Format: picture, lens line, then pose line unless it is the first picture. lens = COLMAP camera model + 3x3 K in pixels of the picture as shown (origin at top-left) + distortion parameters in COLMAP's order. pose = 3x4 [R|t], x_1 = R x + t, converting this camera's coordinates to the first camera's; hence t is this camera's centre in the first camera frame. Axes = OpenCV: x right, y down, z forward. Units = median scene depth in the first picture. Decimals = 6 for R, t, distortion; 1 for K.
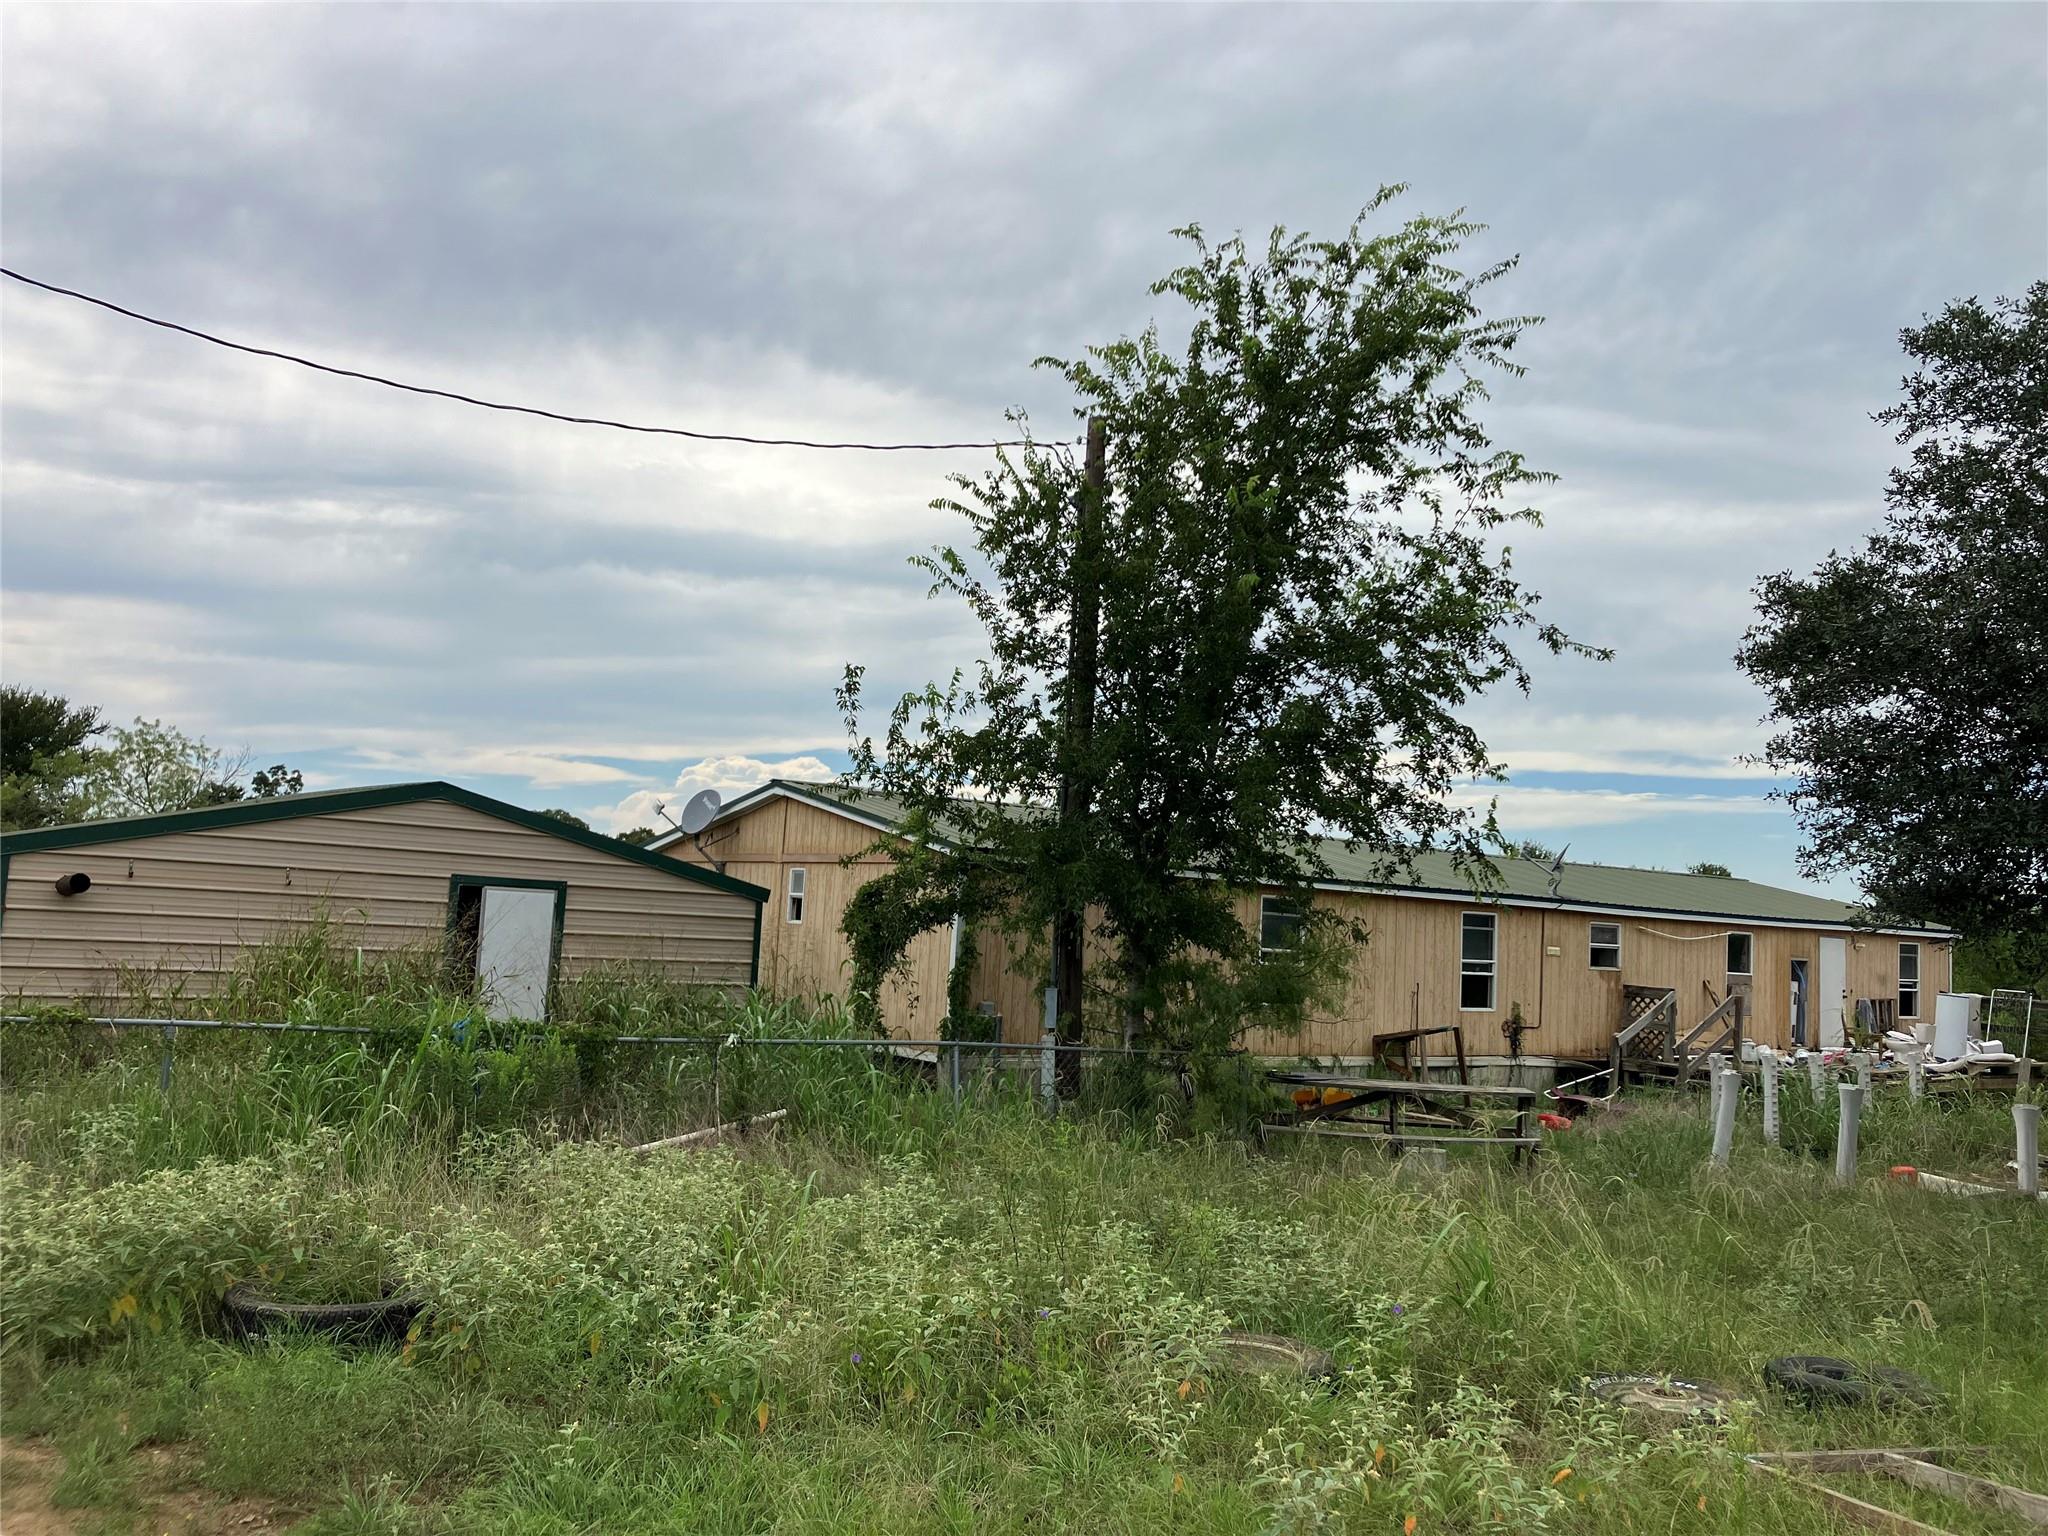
lens RADIAL K [[1656.5, 0, 1024.0], [0, 1656.5, 768.0], [0, 0, 1]] dist [0.070378, -0.108664]
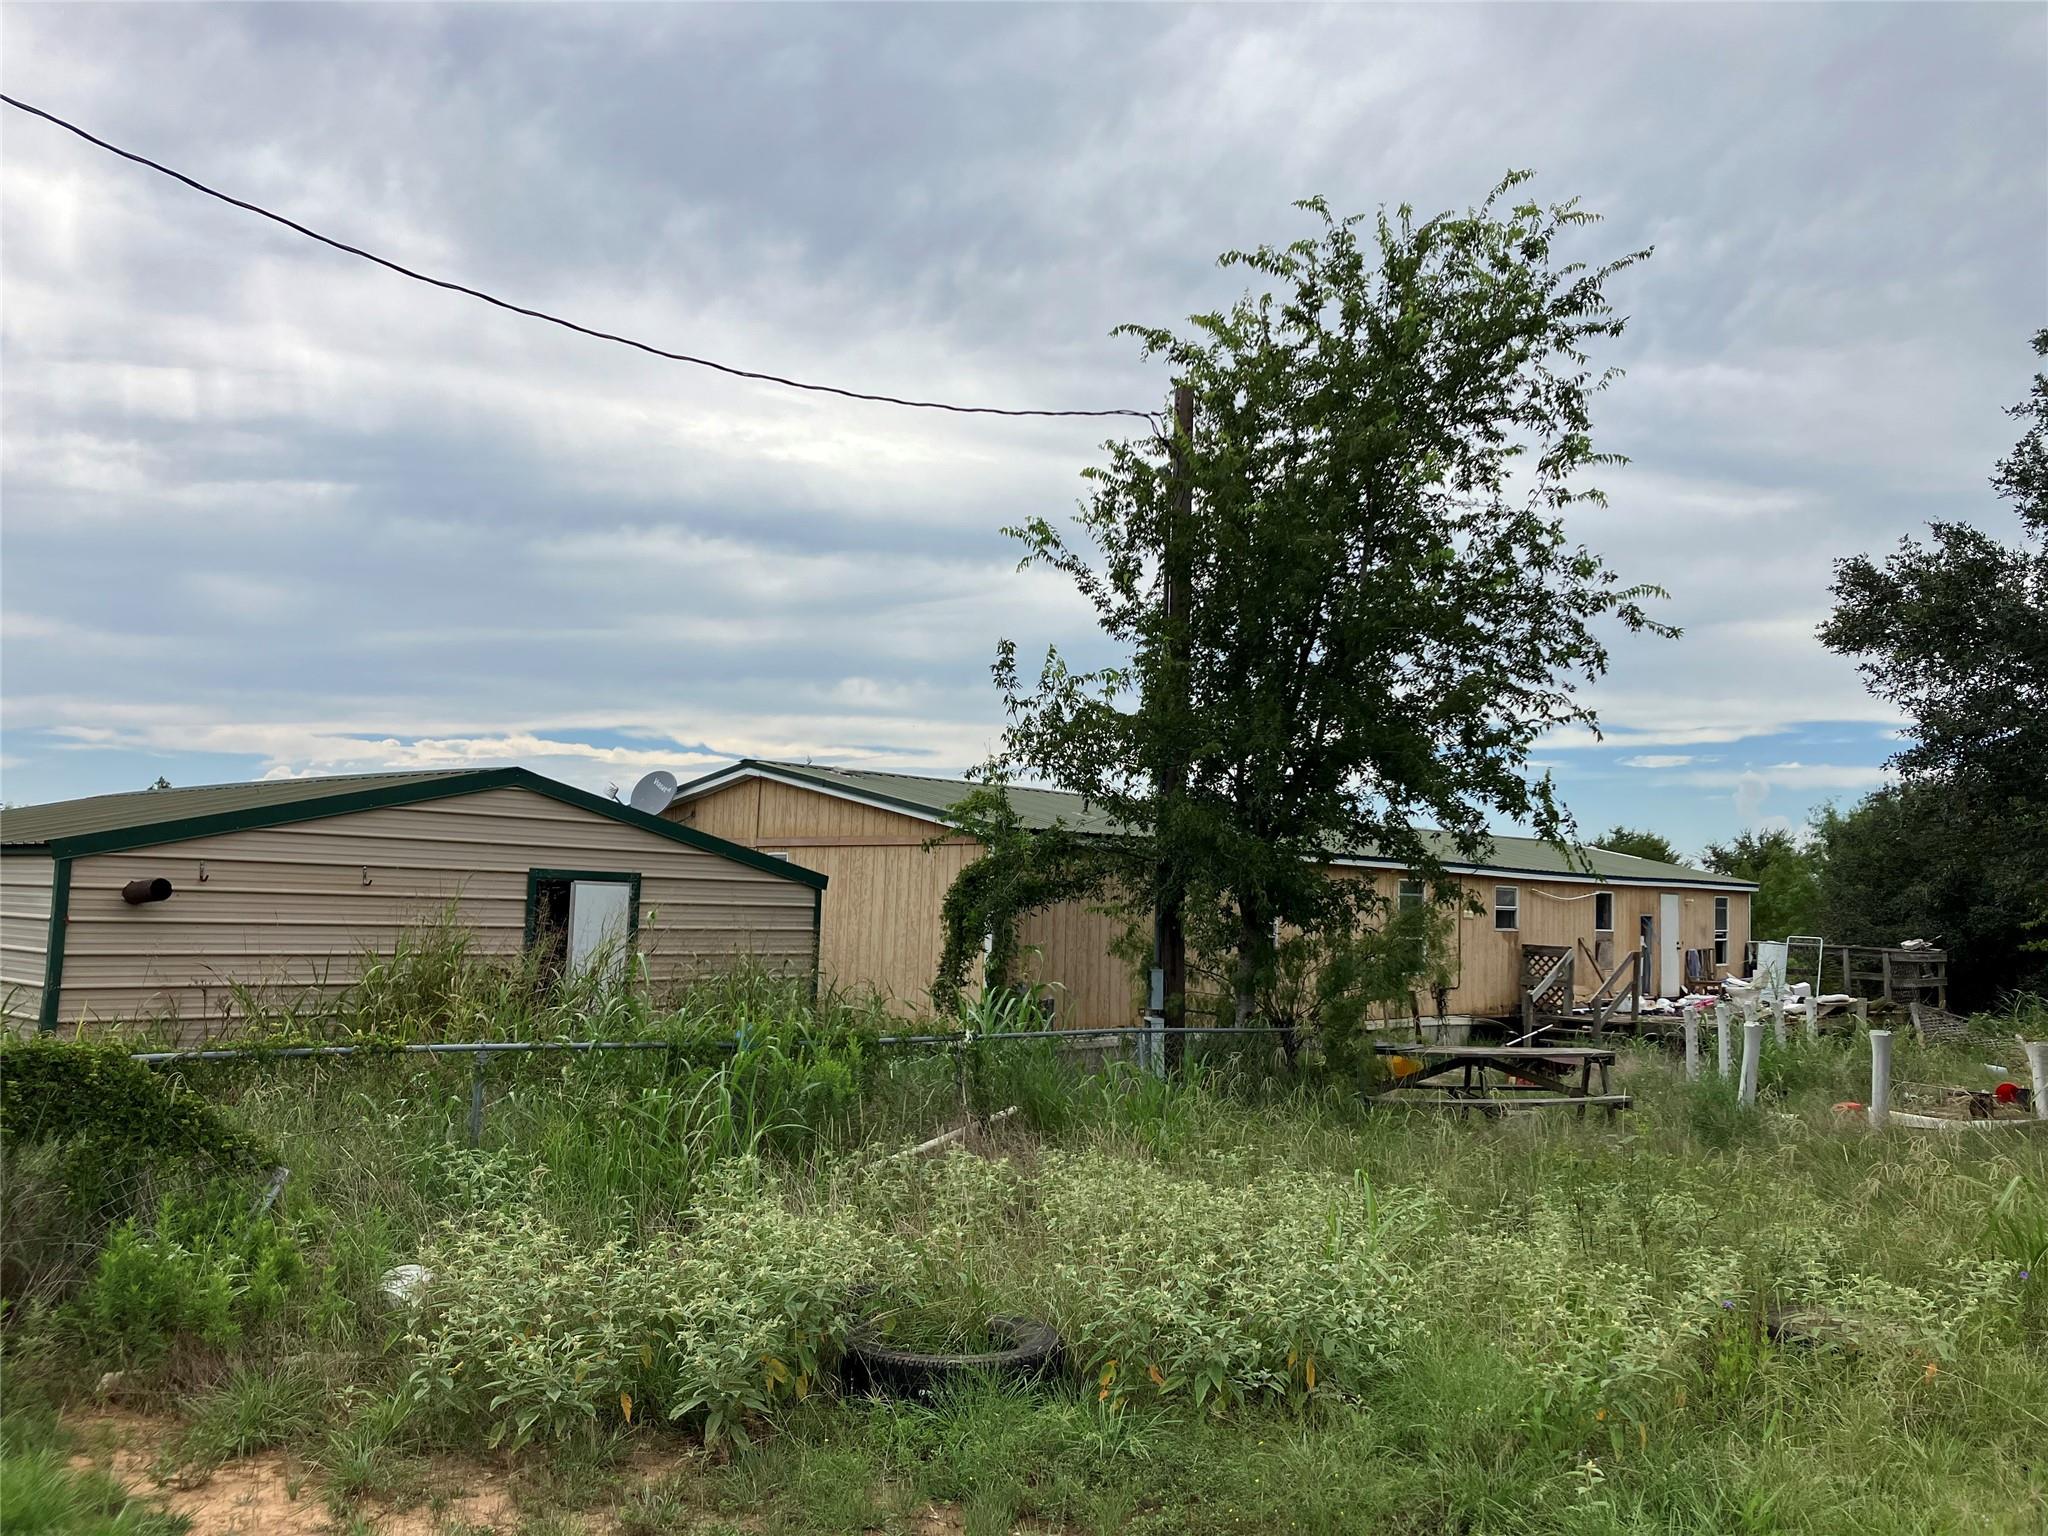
lens RADIAL K [[1656.5, 0, 1024.0], [0, 1656.5, 768.0], [0, 0, 1]] dist [0.070378, -0.108664]
pose [[0.979674, -0.012723, 0.200191, -0.253648], [0.009458, 0.999806, 0.017259, -0.004342], [-0.200372, -0.015015, 0.979605, 0.052803]]
